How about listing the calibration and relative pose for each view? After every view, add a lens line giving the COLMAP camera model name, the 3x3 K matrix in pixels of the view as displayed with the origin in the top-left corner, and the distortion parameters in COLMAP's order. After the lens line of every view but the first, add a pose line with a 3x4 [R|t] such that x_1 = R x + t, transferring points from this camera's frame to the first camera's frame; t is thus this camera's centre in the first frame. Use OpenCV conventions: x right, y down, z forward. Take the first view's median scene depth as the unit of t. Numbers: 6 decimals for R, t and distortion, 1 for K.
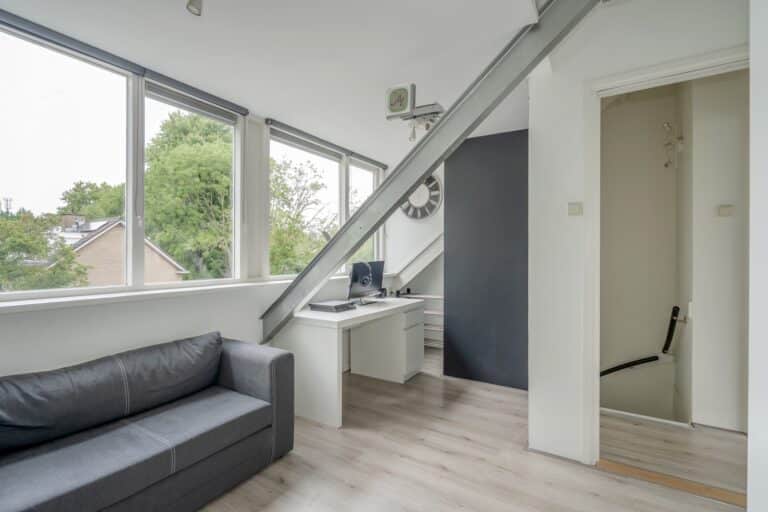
lens RADIAL K [[359.2, 0, 384.0], [0, 359.2, 256.0], [0, 0, 1]] dist [0.002140, 0.000362]
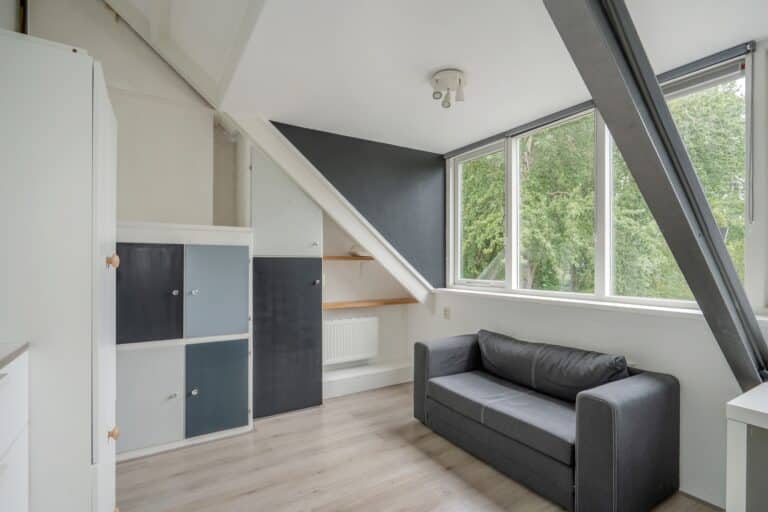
lens RADIAL K [[359.2, 0, 384.0], [0, 359.2, 256.0], [0, 0, 1]] dist [0.002140, 0.000362]
pose [[-0.439497, -0.028089, -0.897805, 0.729517], [-0.008333, 0.999595, -0.027195, -0.007939], [0.898205, -0.004471, -0.439554, 1.075662]]
